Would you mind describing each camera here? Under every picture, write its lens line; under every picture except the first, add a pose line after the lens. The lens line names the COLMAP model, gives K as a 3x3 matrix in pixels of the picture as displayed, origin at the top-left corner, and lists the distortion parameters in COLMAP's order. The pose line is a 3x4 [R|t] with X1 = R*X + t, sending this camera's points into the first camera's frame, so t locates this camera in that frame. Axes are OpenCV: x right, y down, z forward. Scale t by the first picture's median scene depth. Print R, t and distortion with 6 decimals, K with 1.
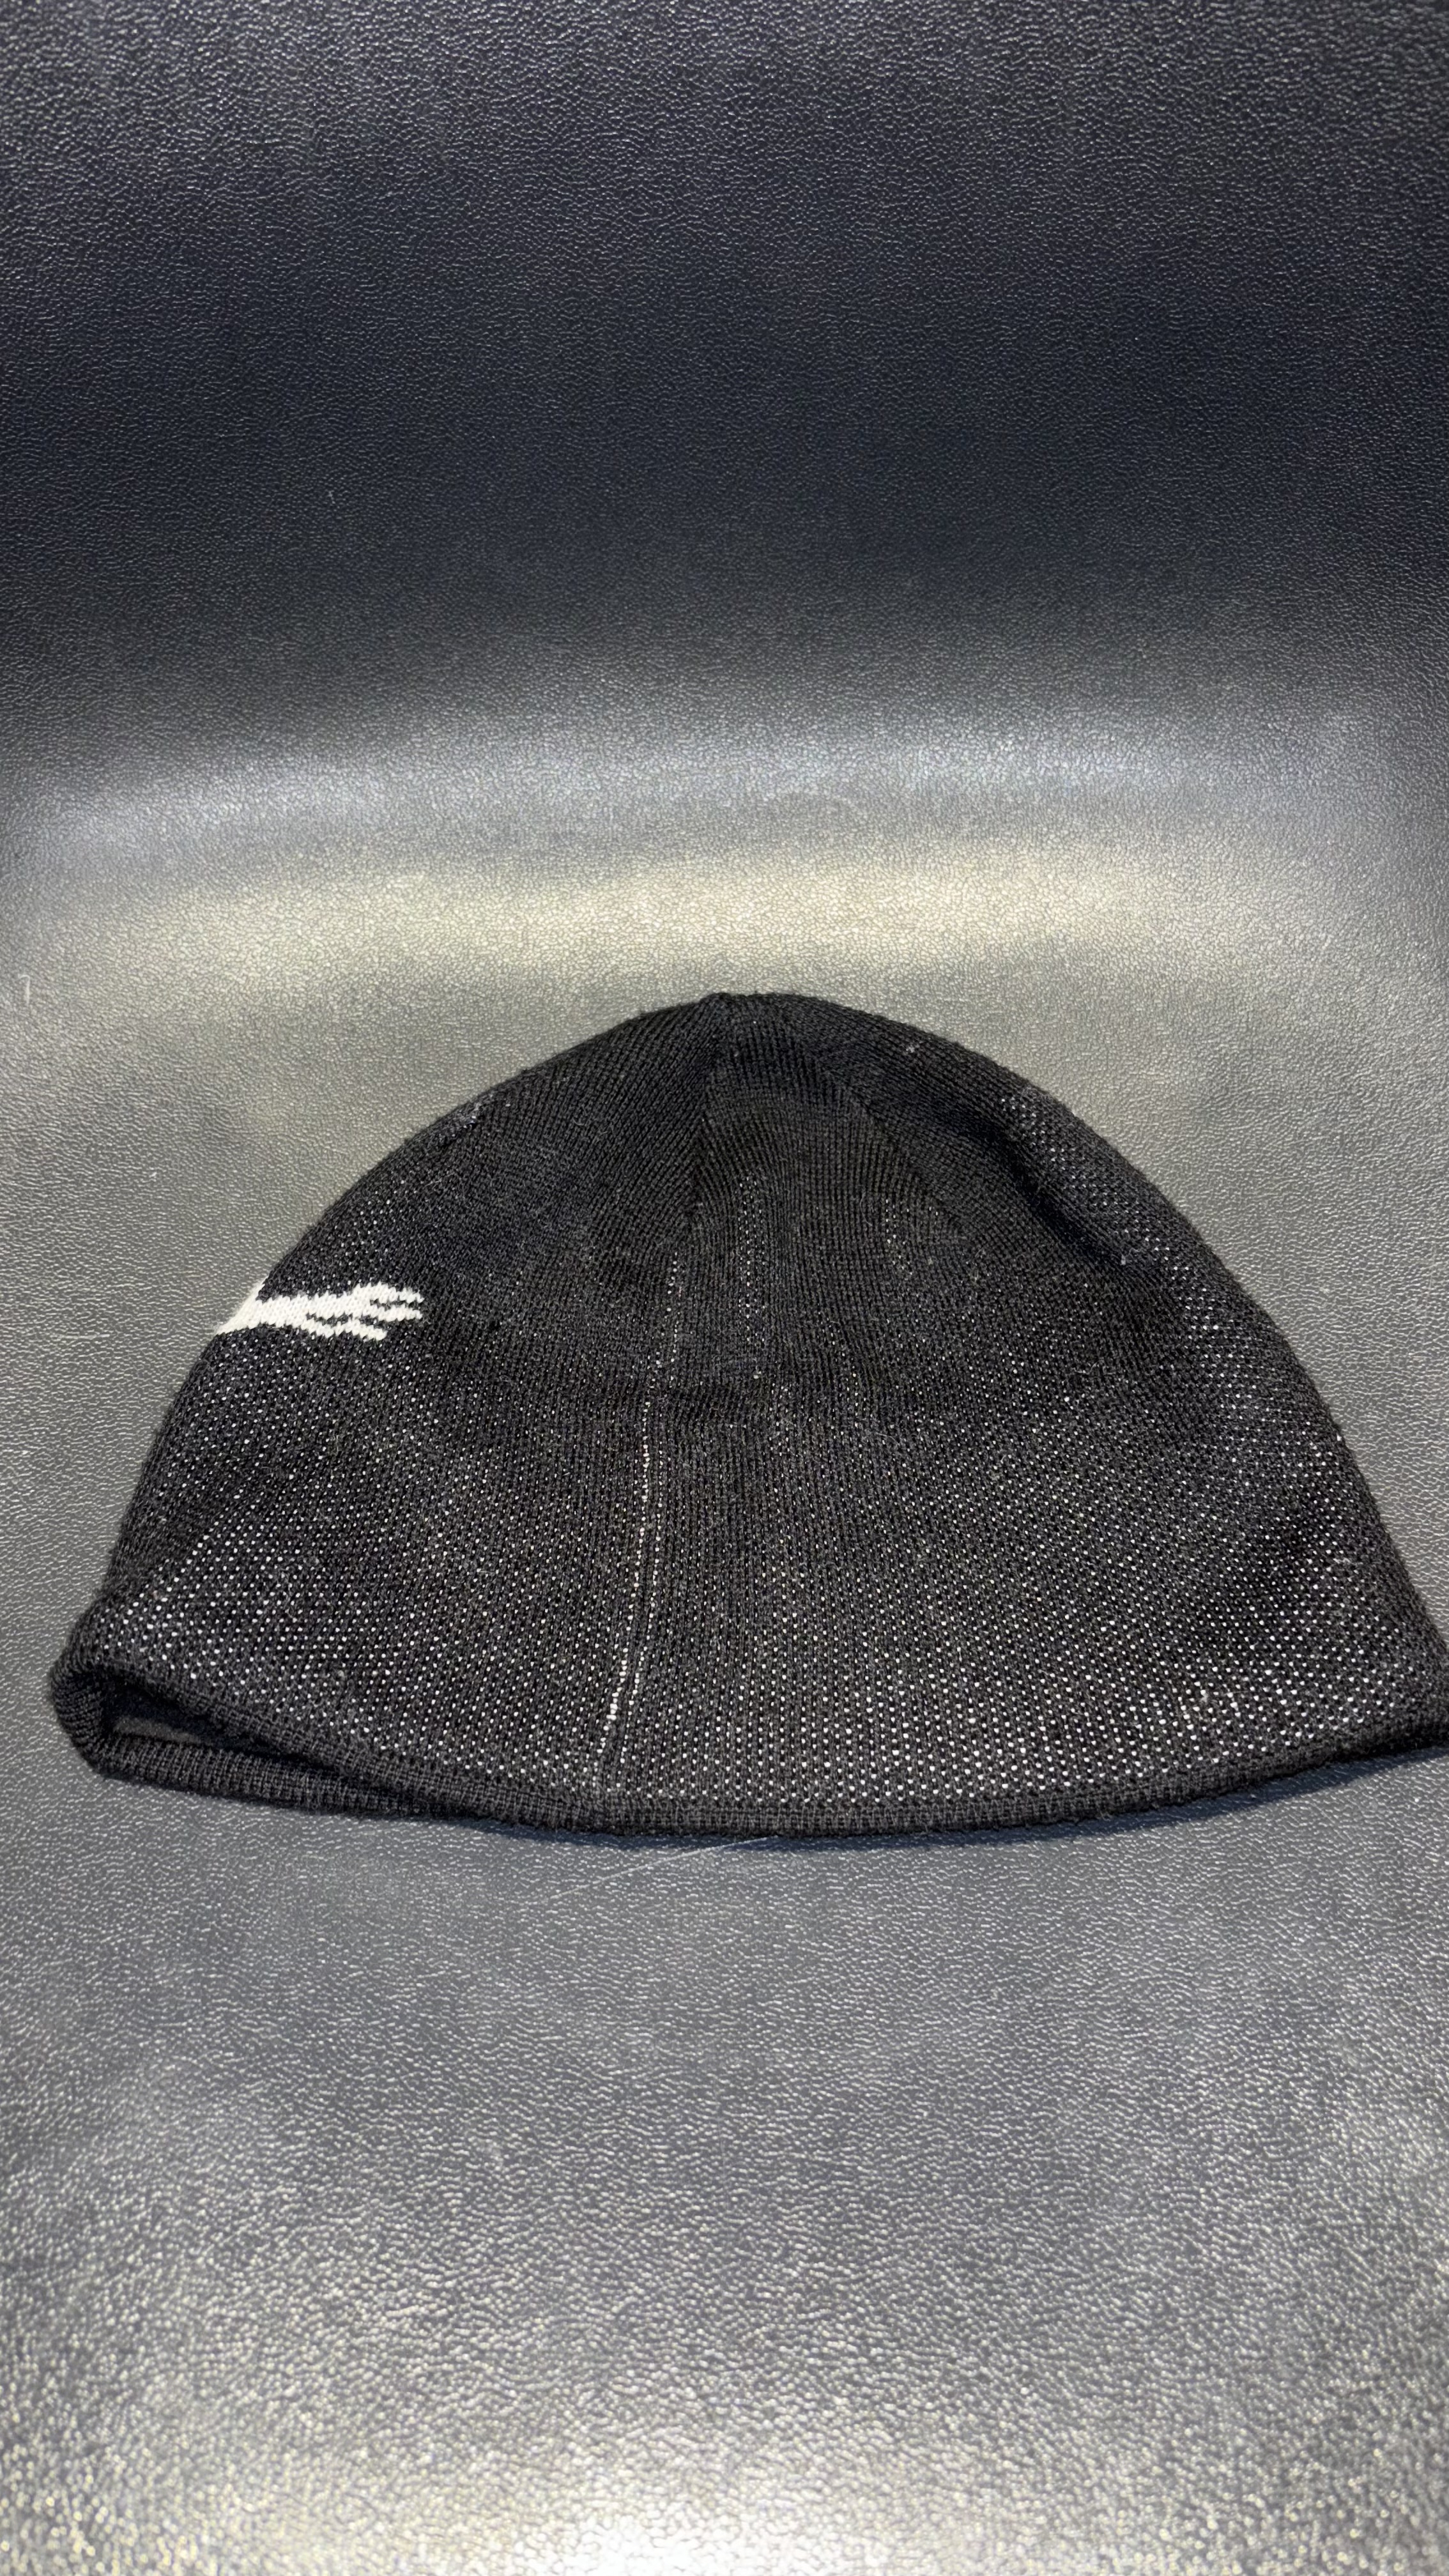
lens RADIAL K [[2068.3, 0, 726.1], [0, 2068.3, 1303.7], [0, 0, 1]] dist [0.012113, -0.023477]
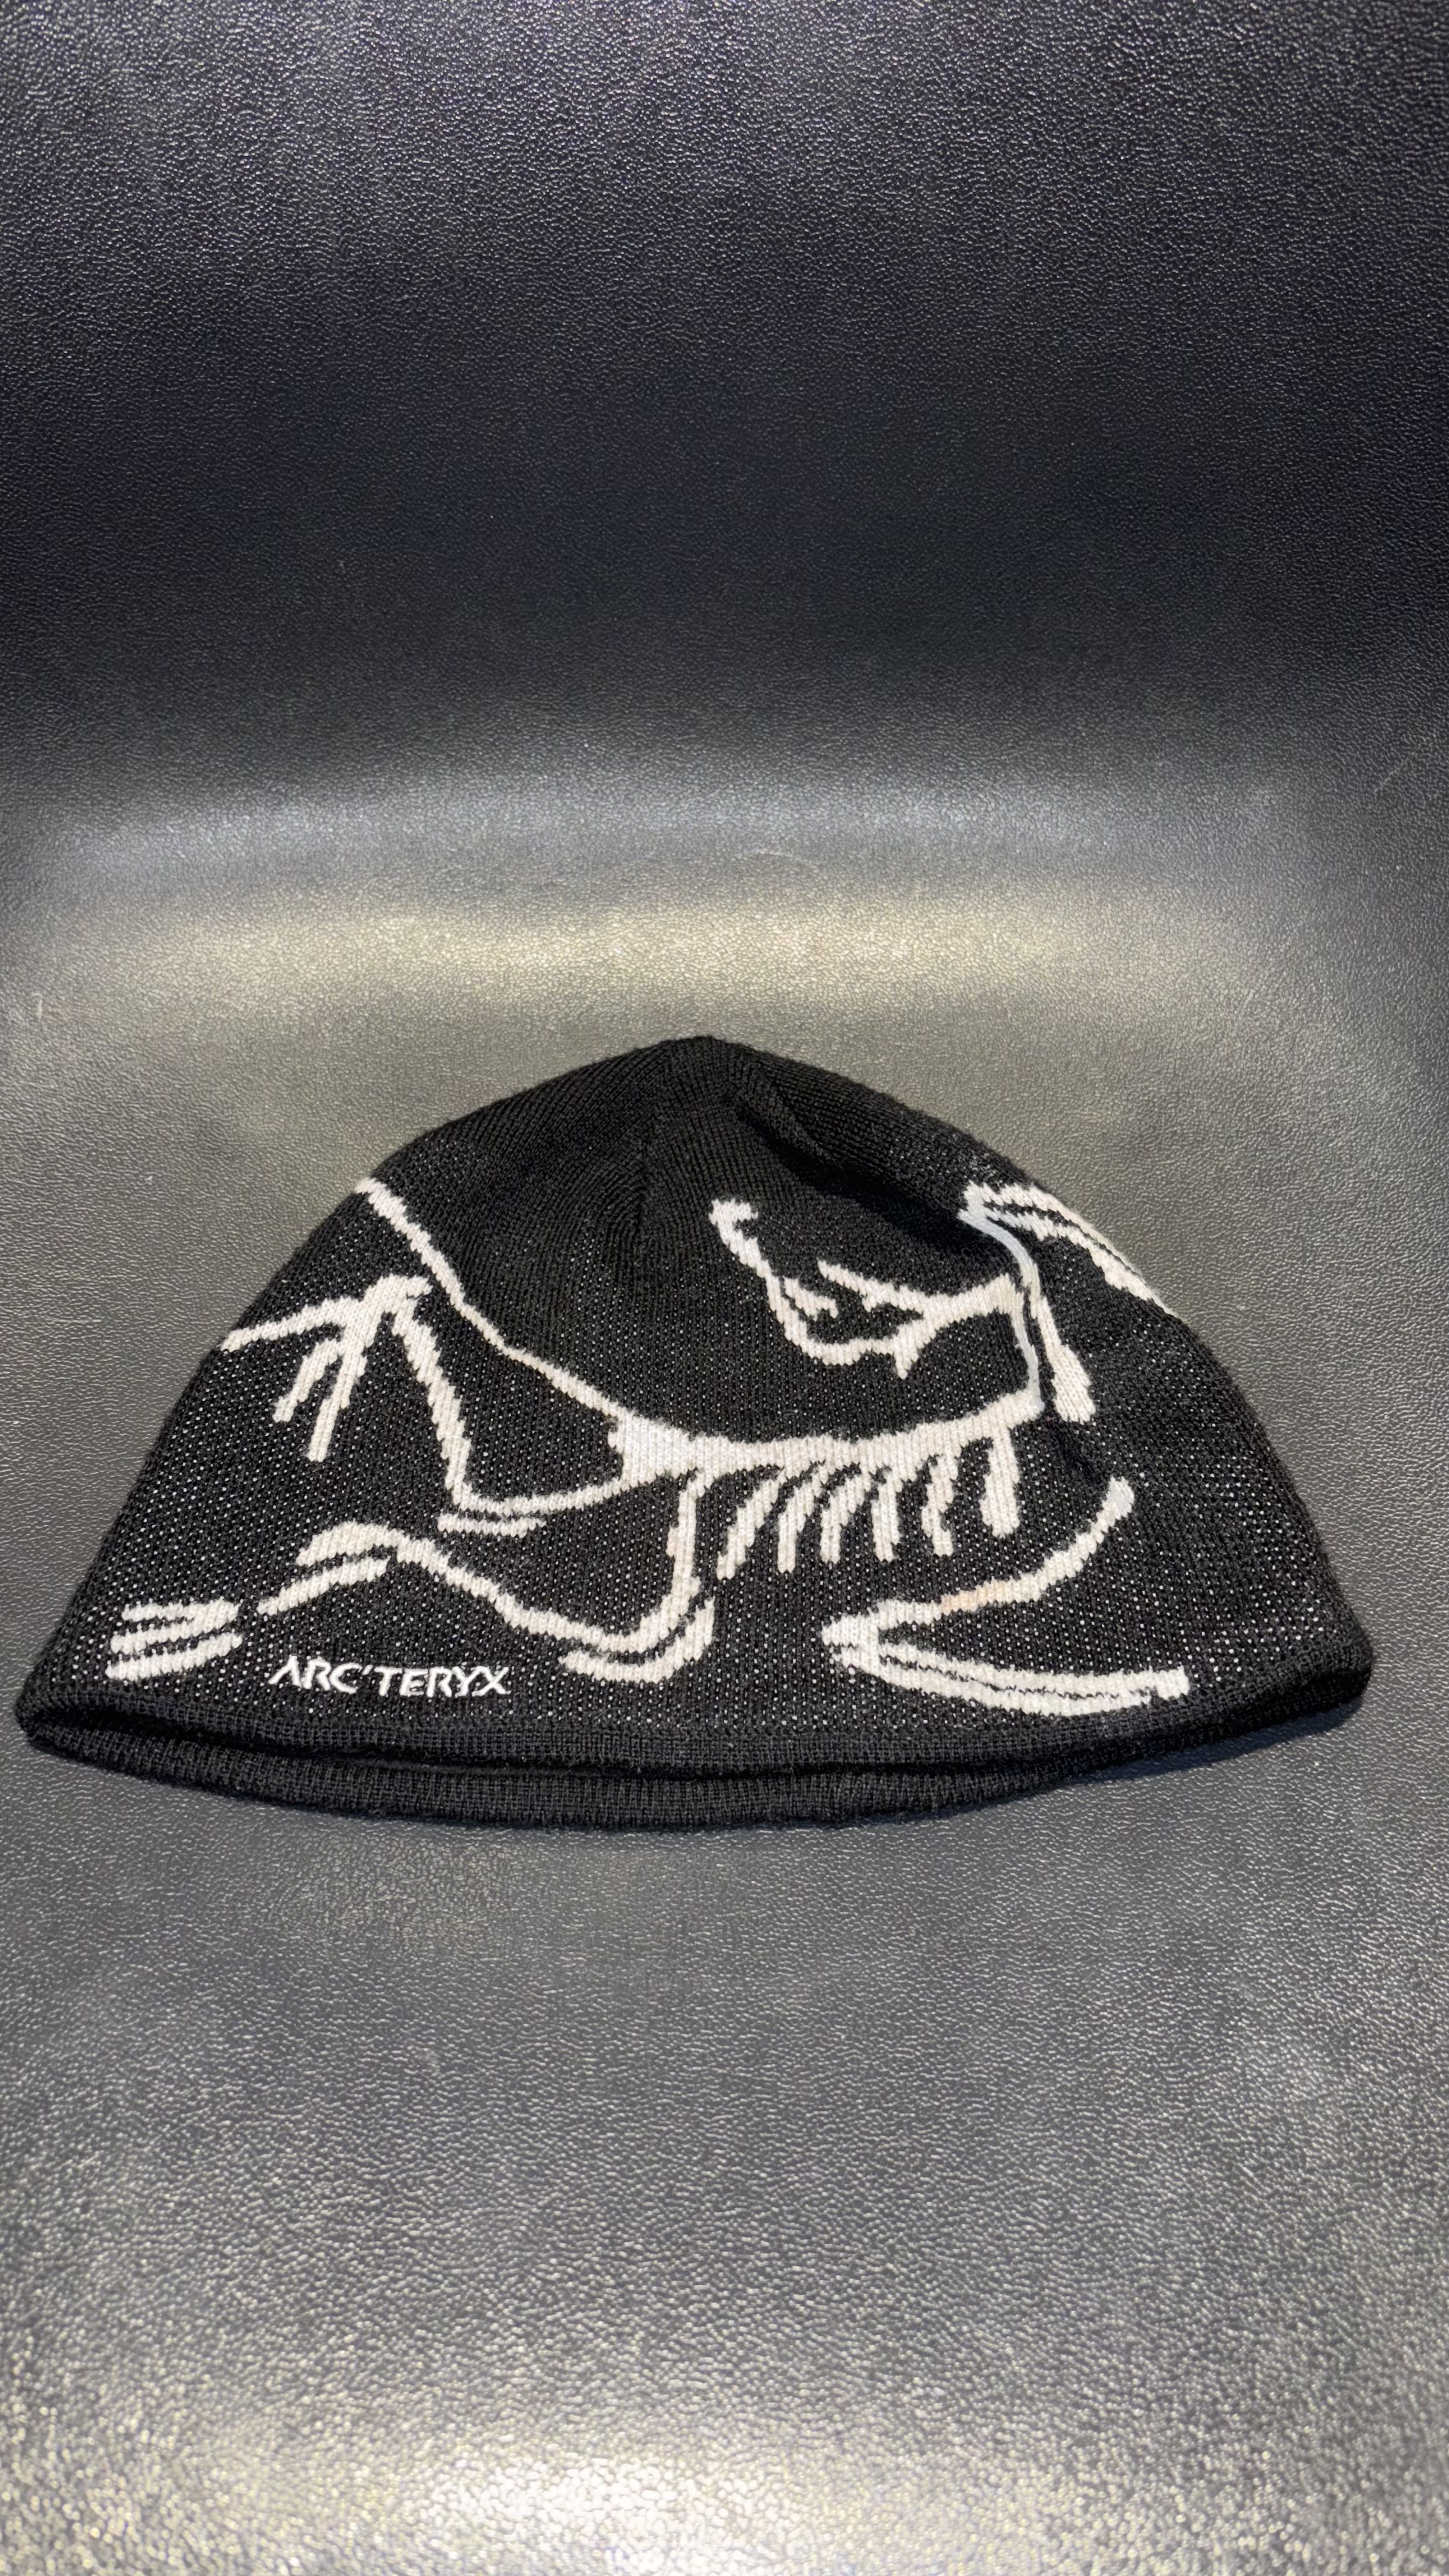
lens RADIAL K [[2068.3, 0, 724.4], [0, 2068.3, 1286.6], [0, 0, 1]] dist [0.012113, -0.023477]
pose [[0.999649, 0.025857, 0.005790, 0.020774], [-0.025255, 0.995884, -0.087052, 0.109031], [-0.008017, 0.086875, 0.996187, -0.084266]]
